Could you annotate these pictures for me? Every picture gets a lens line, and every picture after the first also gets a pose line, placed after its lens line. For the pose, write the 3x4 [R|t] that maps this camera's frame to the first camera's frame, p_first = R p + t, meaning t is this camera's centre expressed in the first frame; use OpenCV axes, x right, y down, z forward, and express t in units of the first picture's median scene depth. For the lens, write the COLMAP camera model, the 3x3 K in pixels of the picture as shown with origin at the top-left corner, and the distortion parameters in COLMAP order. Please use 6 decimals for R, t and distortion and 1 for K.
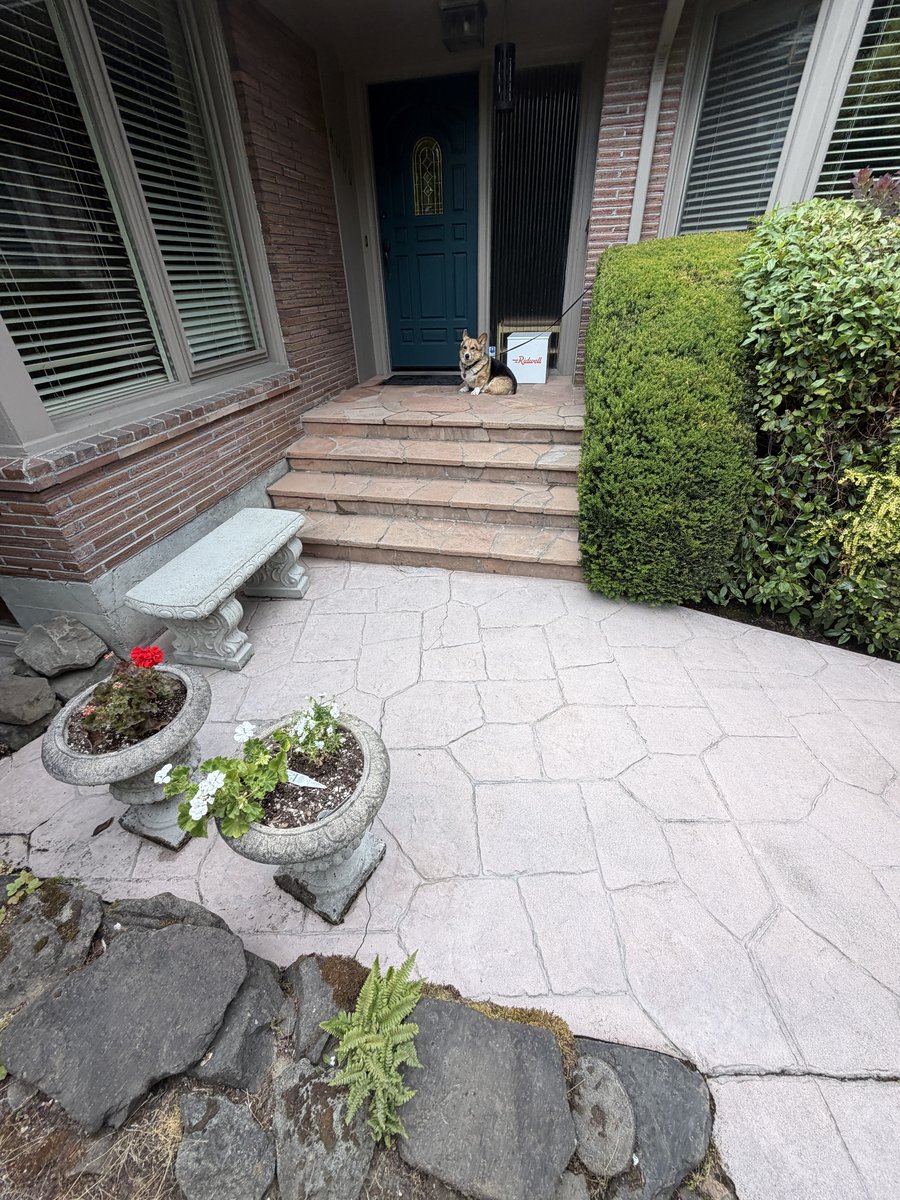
lens RADIAL K [[476.1, 0, 450.0], [0, 476.1, 600.0], [0, 0, 1]] dist [-0.001728, 0.000608]
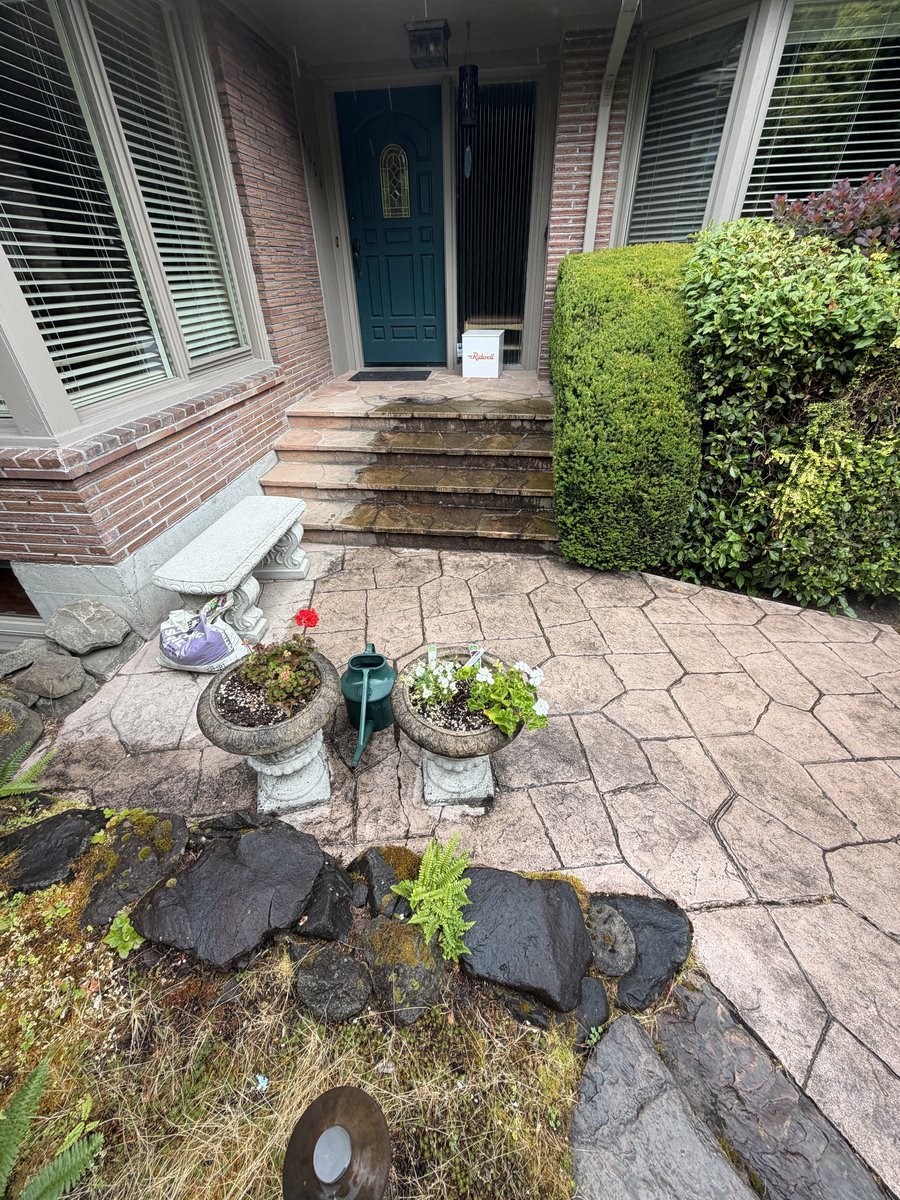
lens RADIAL K [[476.1, 0, 450.0], [0, 476.1, 600.0], [0, 0, 1]] dist [-0.001728, 0.000608]
pose [[0.995882, -0.042198, 0.080234, -0.084827], [0.041528, 0.999087, 0.010006, 0.055944], [-0.080583, -0.006632, 0.996726, -0.118637]]
